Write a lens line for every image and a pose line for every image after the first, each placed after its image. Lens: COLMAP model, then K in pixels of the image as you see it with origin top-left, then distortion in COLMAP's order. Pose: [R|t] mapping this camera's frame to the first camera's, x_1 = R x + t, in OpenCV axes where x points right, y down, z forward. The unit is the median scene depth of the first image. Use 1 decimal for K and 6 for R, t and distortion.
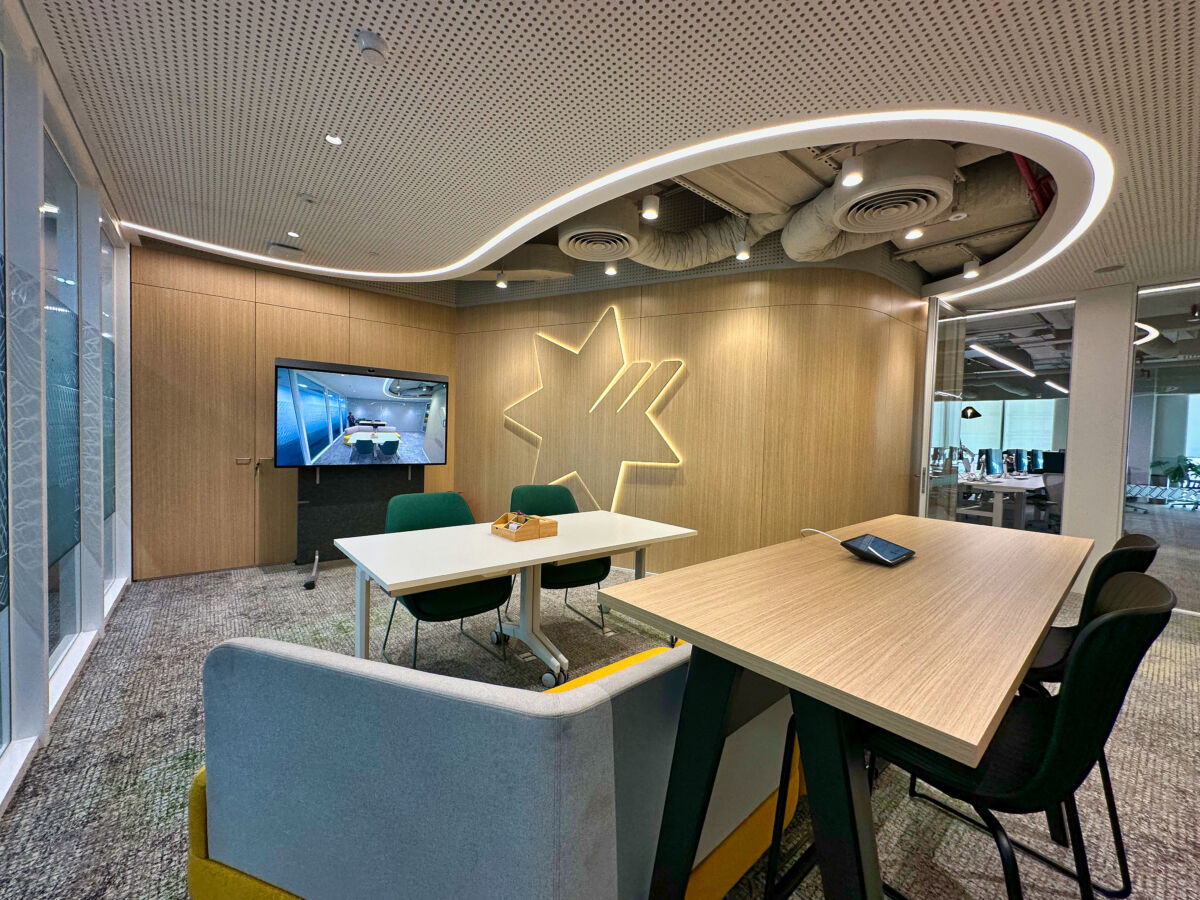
lens RADIAL K [[480.0, 0, 594.2], [0, 480.0, 432.6], [0, 0, 1]] dist [0.001836, -0.000405]
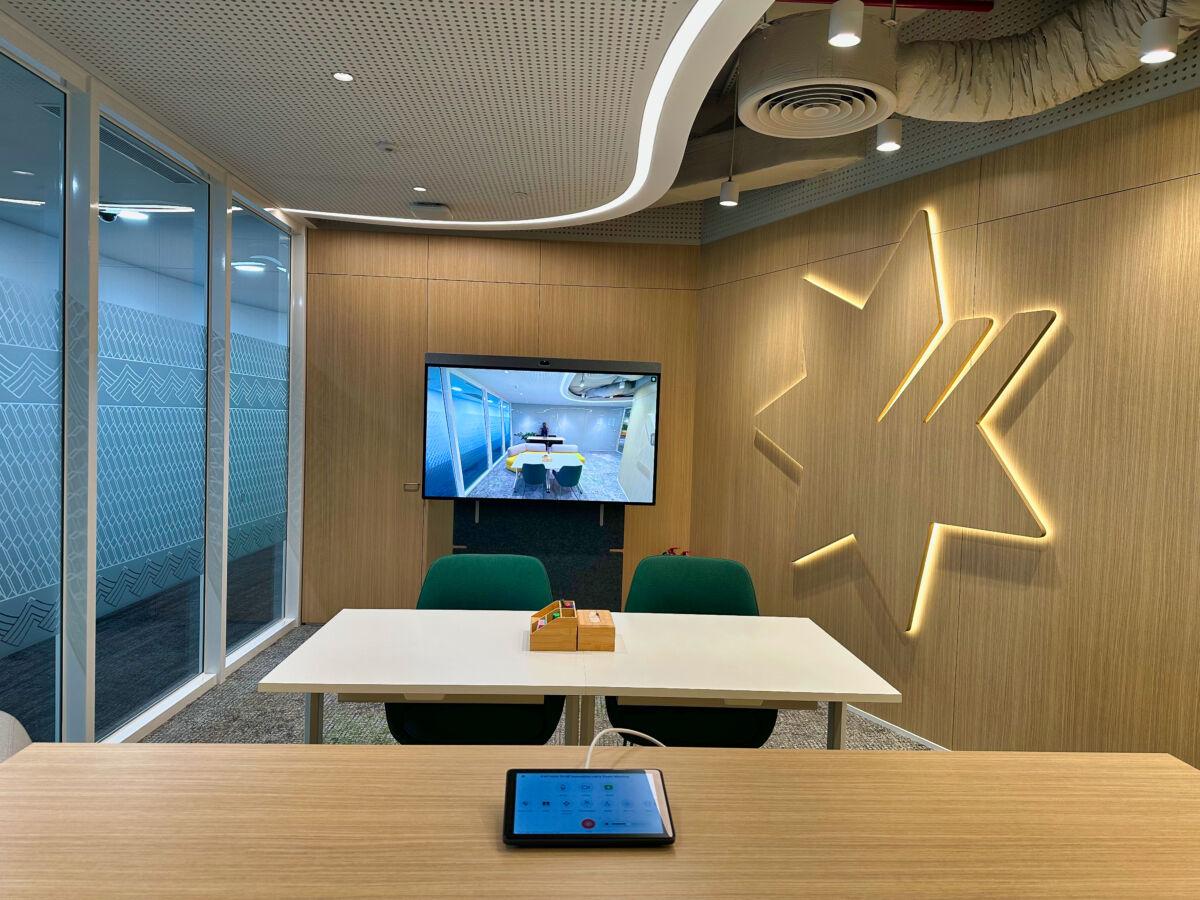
lens RADIAL K [[838.9, 0, 613.6], [0, 838.9, 426.2], [0, 0, 1]] dist [0.078030, -0.086485]
pose [[0.792694, 0.003653, -0.609608, 0.348891], [-0.007836, 0.999960, -0.004198, -0.034842], [0.609569, 0.008104, 0.792692, 0.121304]]
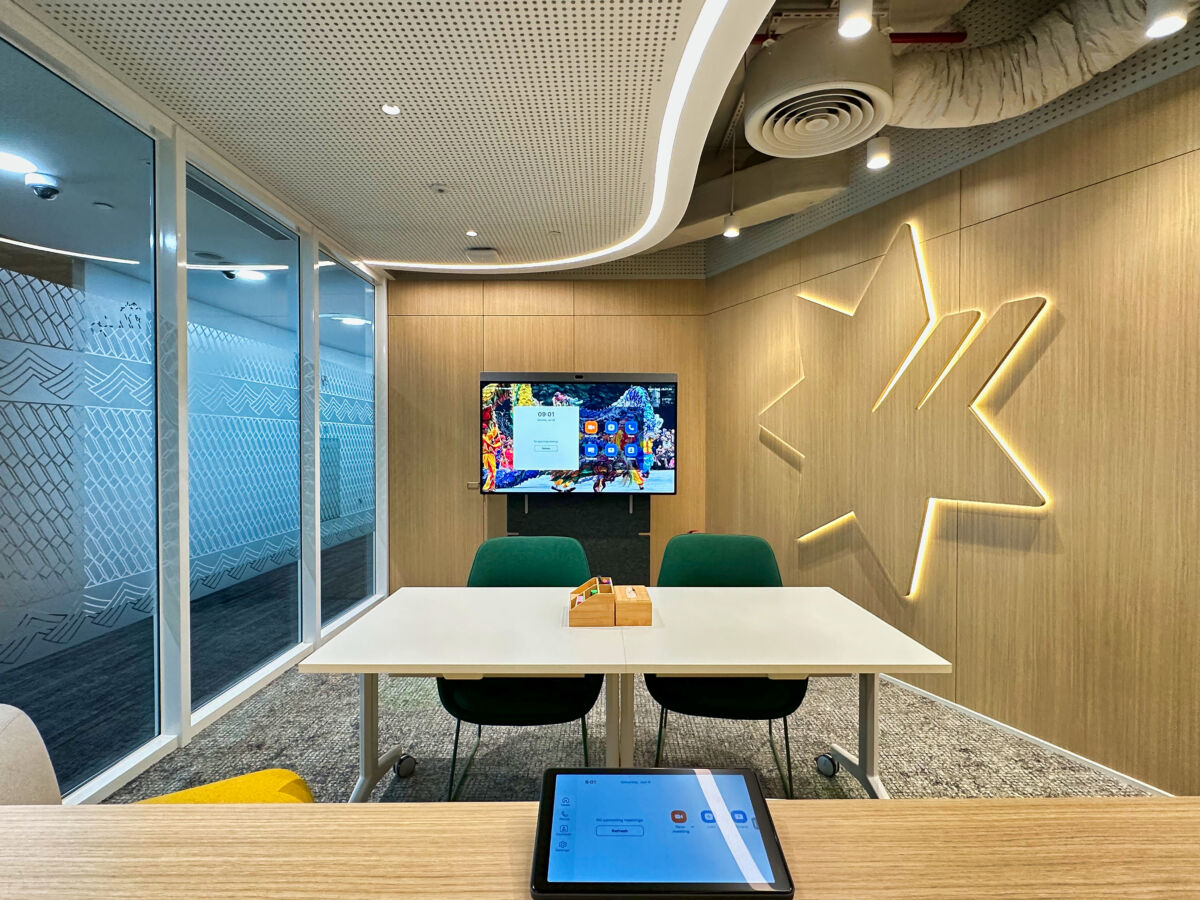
lens RADIAL K [[610.3, 0, 610.4], [0, 610.3, 434.9], [0, 0, 1]] dist [-0.003878, 0.001072]
pose [[0.767986, -0.034157, -0.639556, 0.240180], [0.022339, 0.999398, -0.026551, -0.001983], [0.640078, 0.006104, 0.768286, 0.248511]]
